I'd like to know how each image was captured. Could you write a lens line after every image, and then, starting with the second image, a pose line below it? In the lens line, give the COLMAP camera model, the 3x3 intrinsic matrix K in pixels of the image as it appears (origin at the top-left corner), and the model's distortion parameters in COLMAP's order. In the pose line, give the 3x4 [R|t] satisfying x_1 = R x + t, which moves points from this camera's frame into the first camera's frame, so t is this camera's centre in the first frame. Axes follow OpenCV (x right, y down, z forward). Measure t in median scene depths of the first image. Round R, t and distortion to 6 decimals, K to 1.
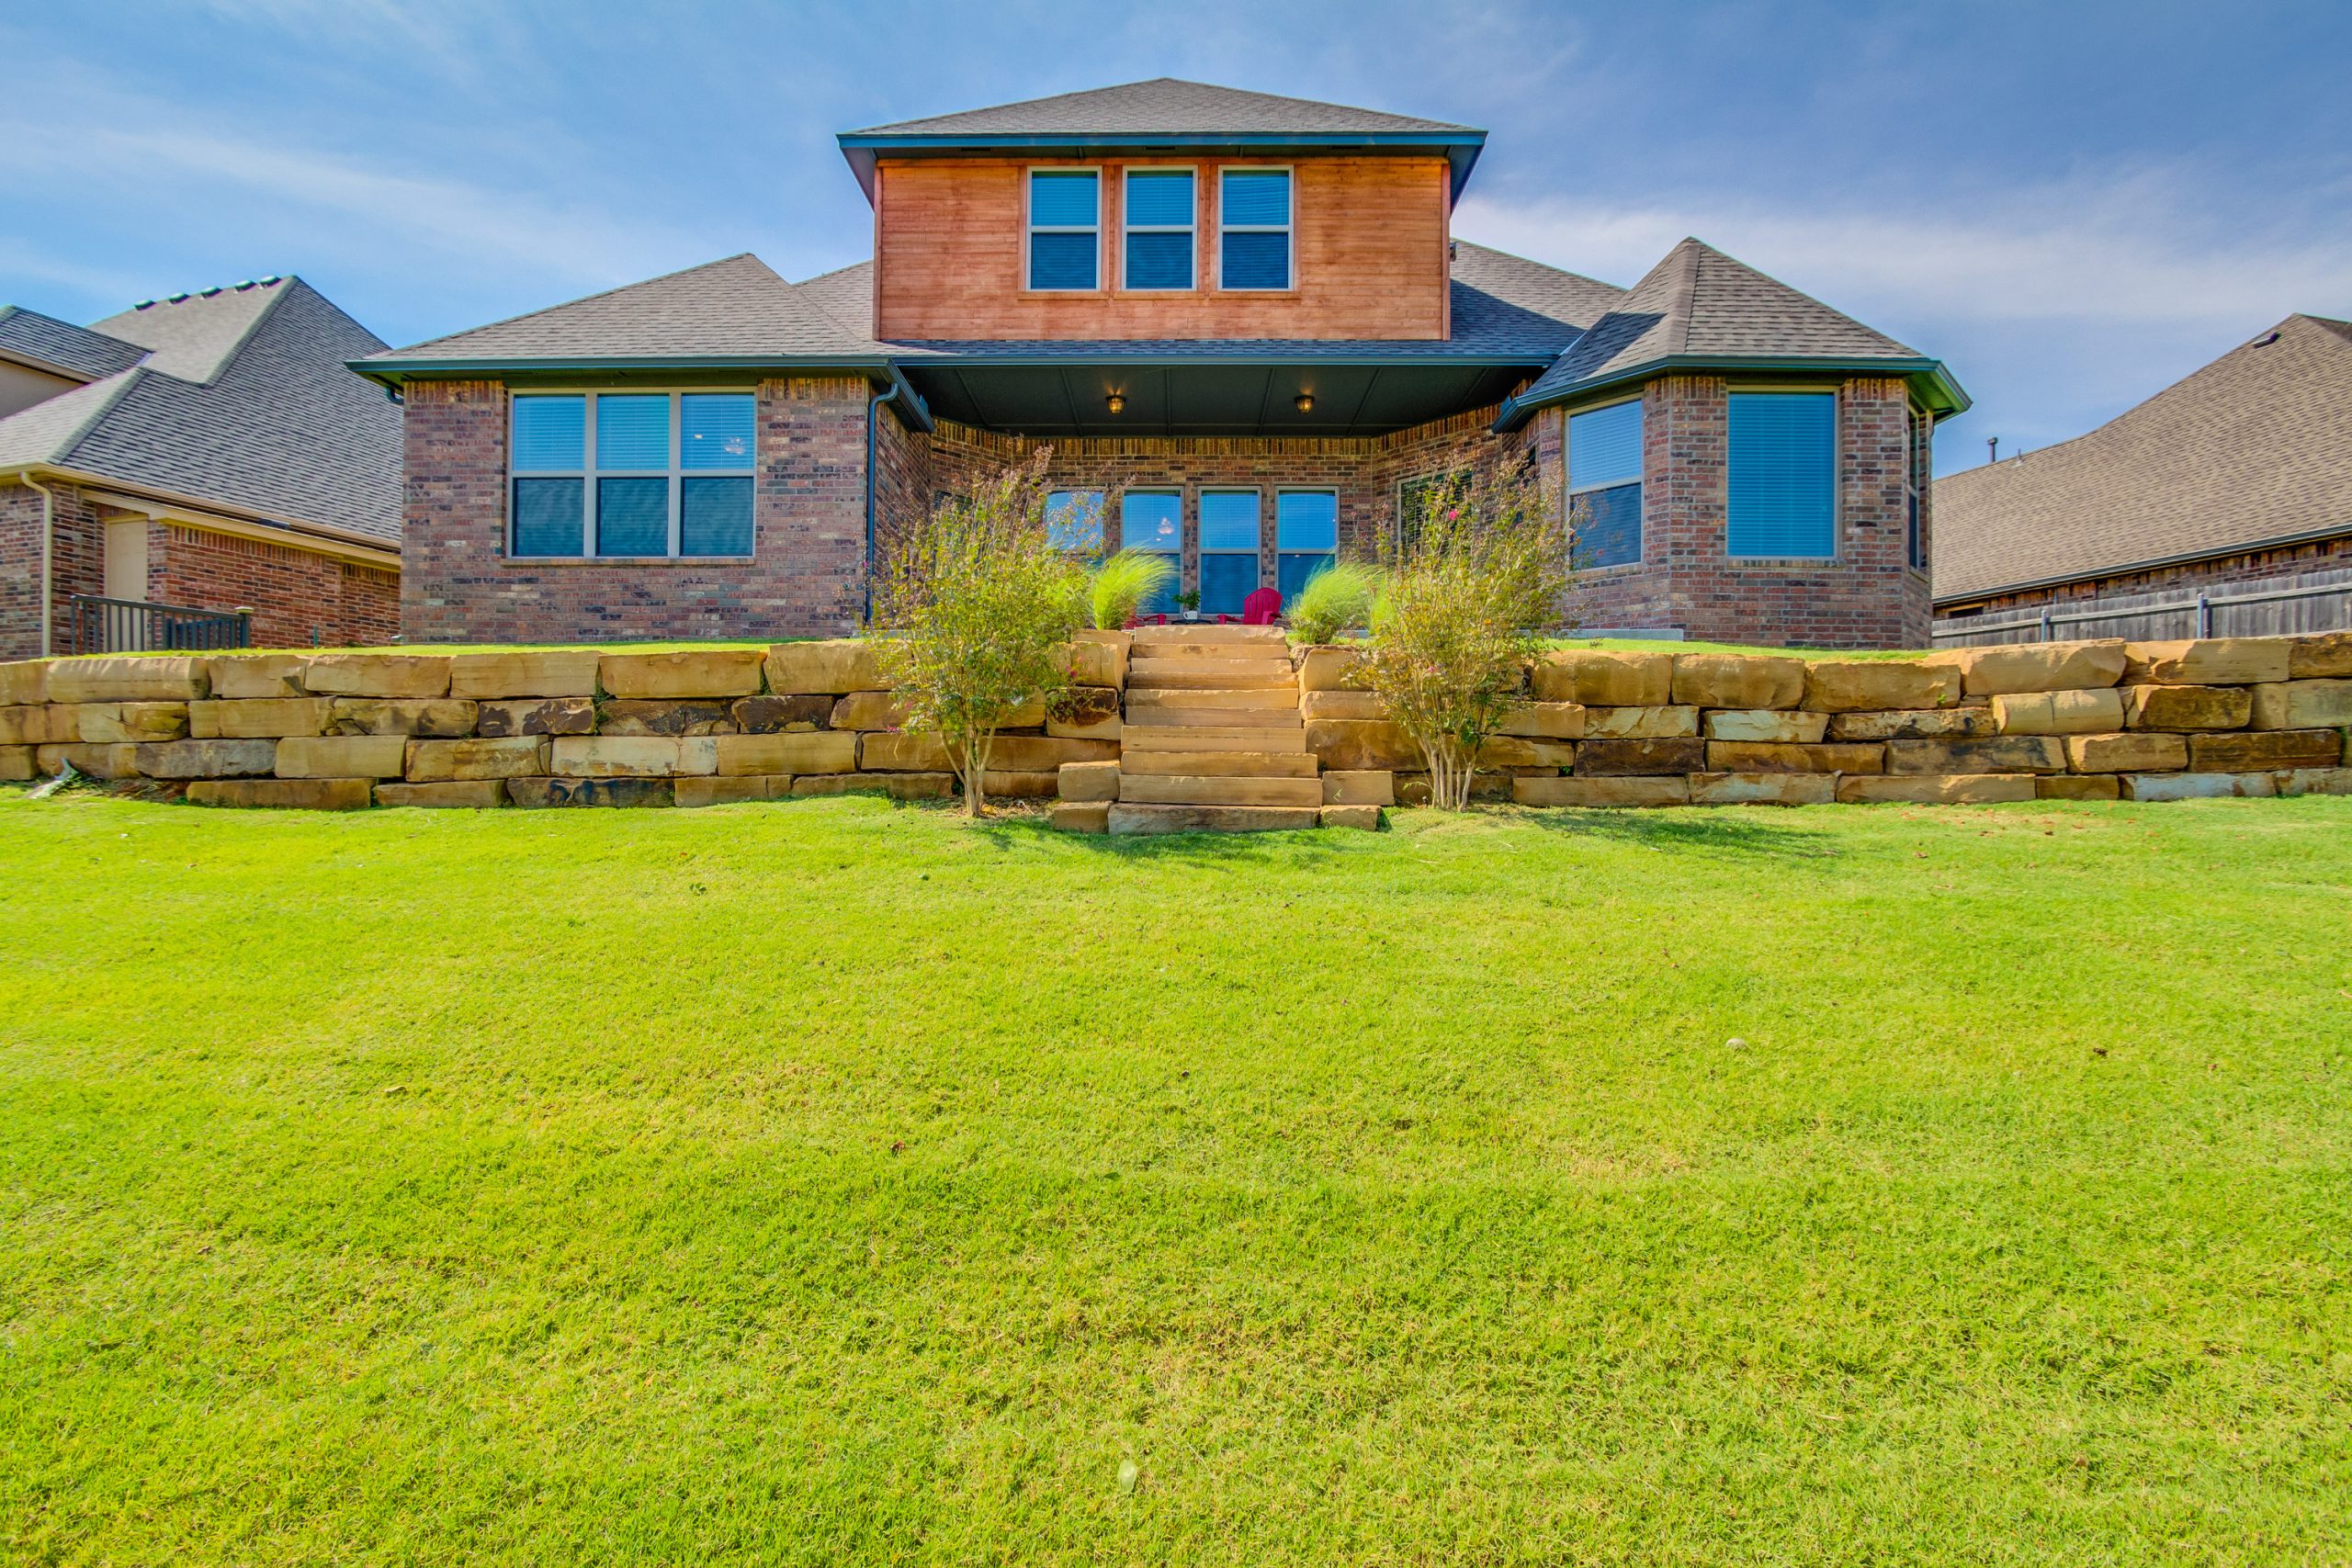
lens RADIAL K [[1079.1, 0, 1174.6], [0, 1079.1, 788.3], [0, 0, 1]] dist [-0.012224, -0.000298]
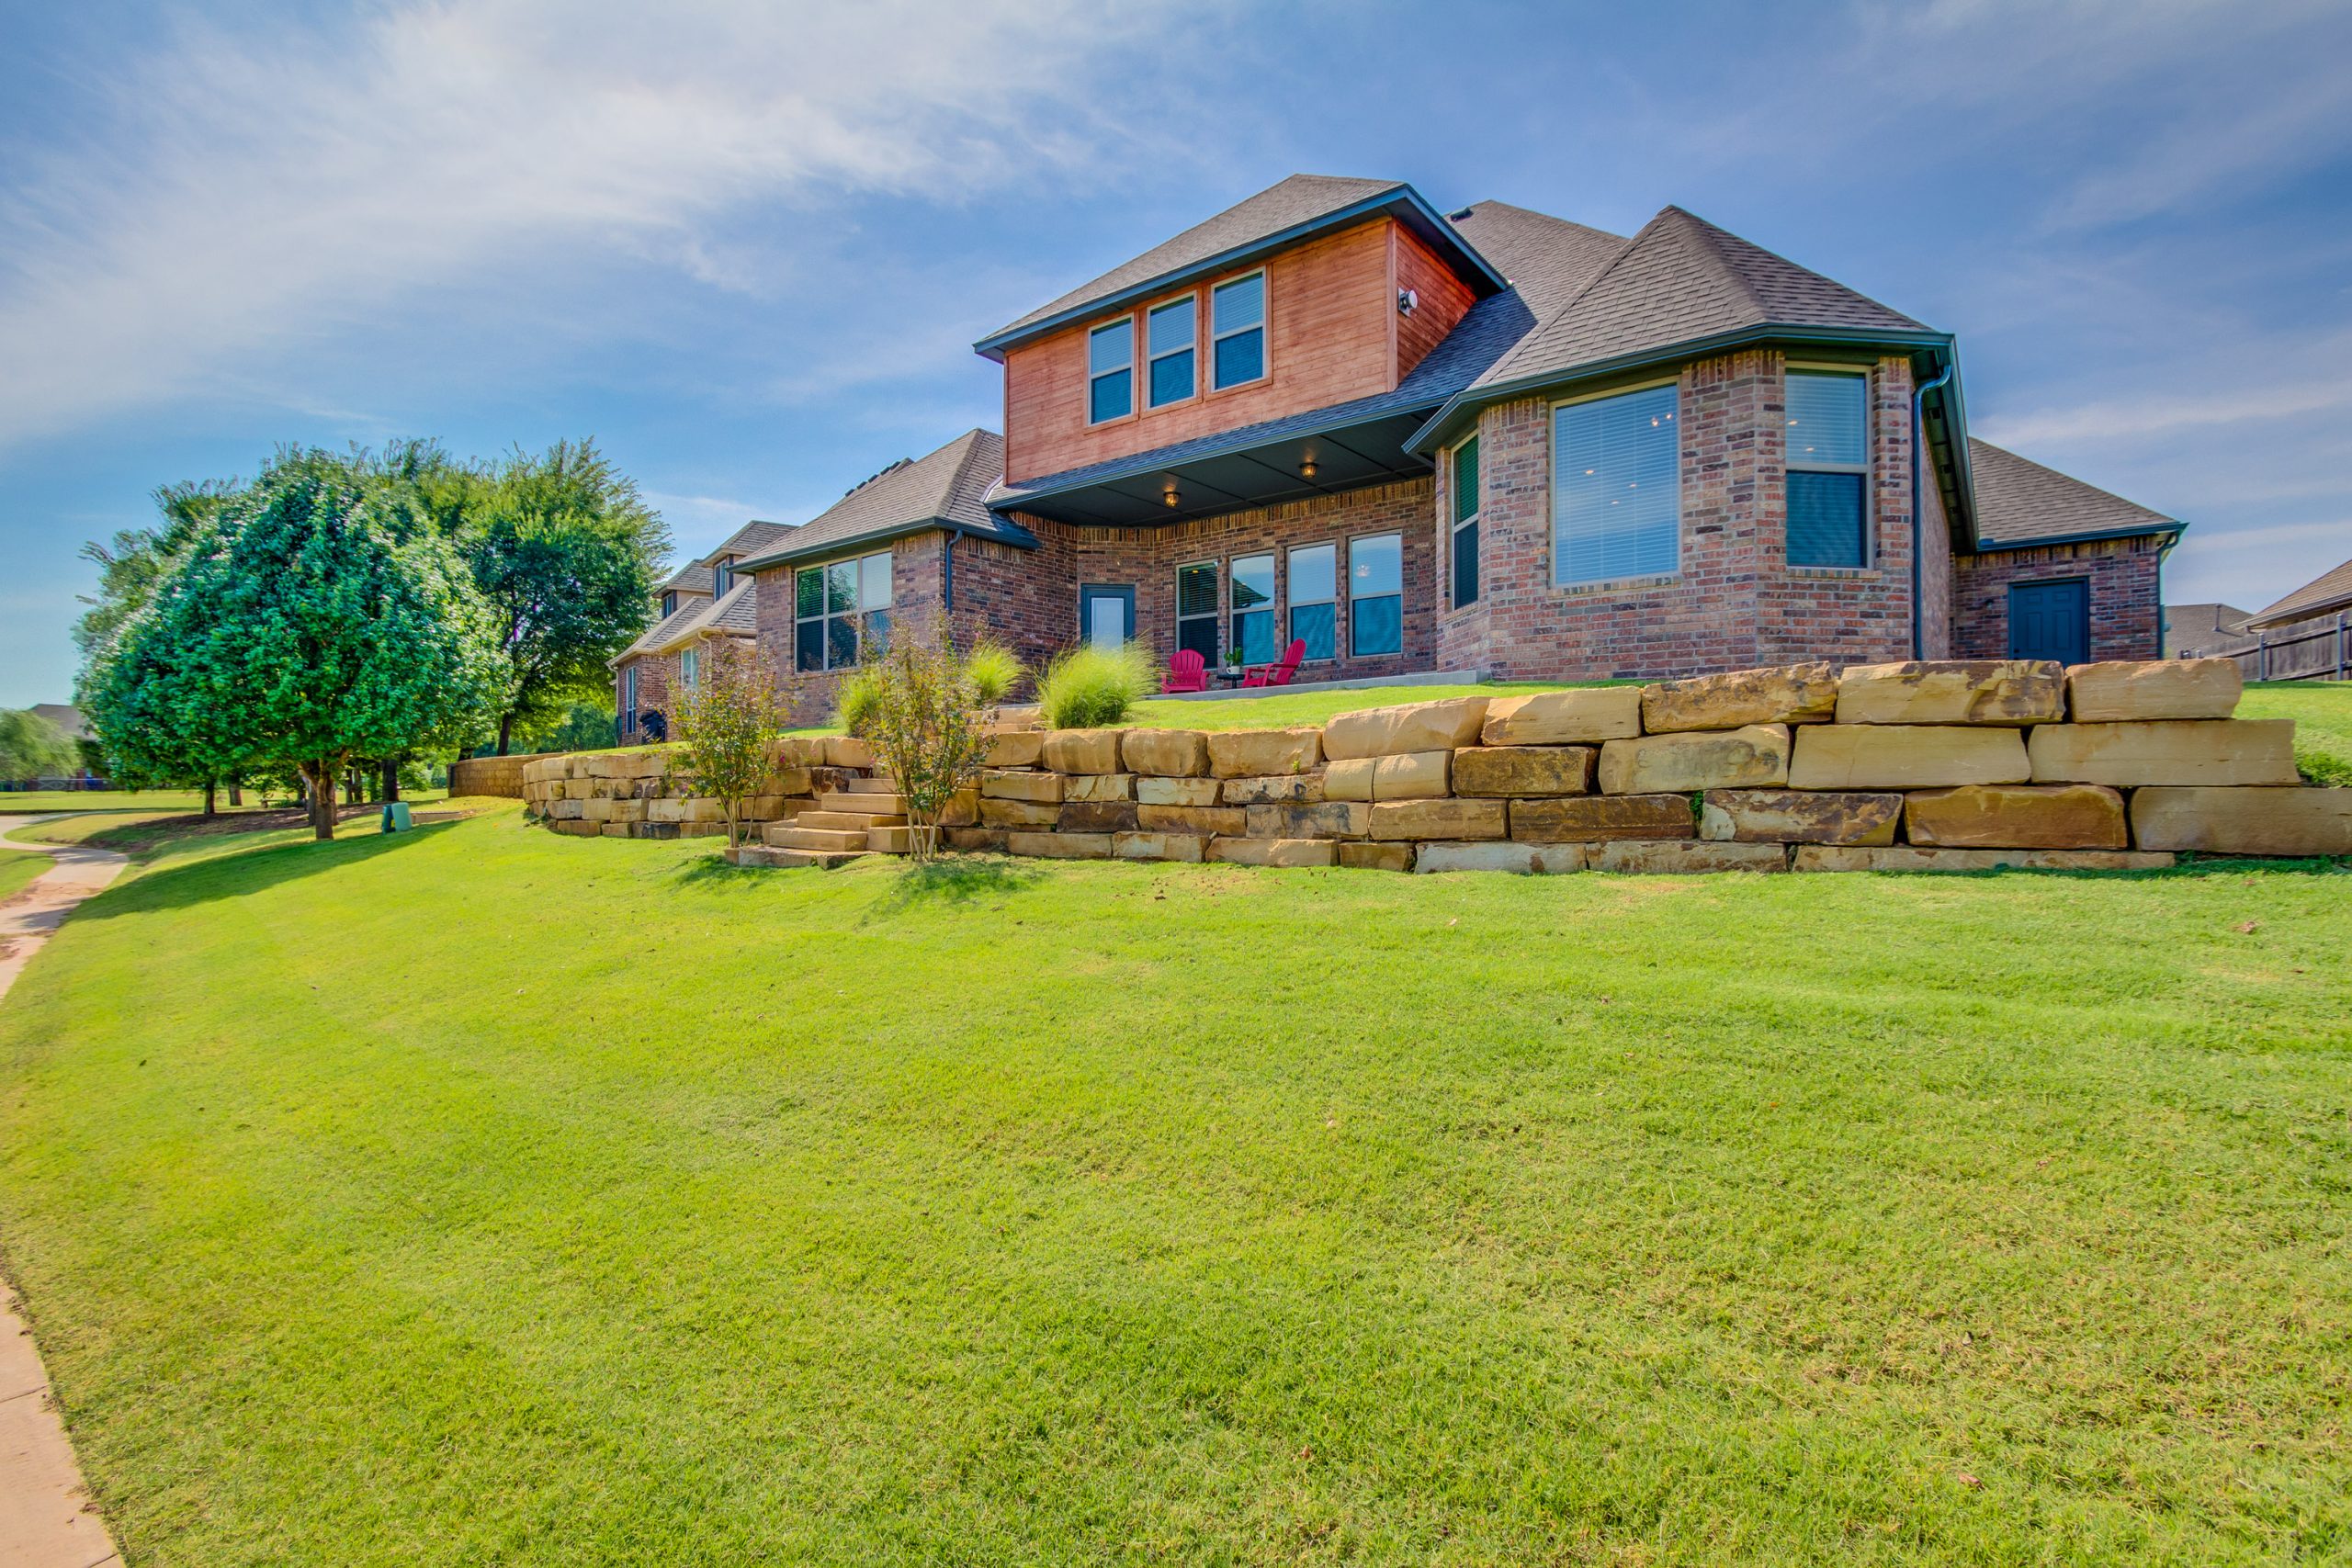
lens RADIAL K [[1079.1, 0, 1165.9], [0, 1079.1, 786.5], [0, 0, 1]] dist [-0.012224, -0.000298]
pose [[0.798956, -0.006901, -0.601350, 0.811475], [0.002994, 0.999967, -0.007498, -0.035870], [0.601382, 0.004190, 0.798951, 0.054955]]
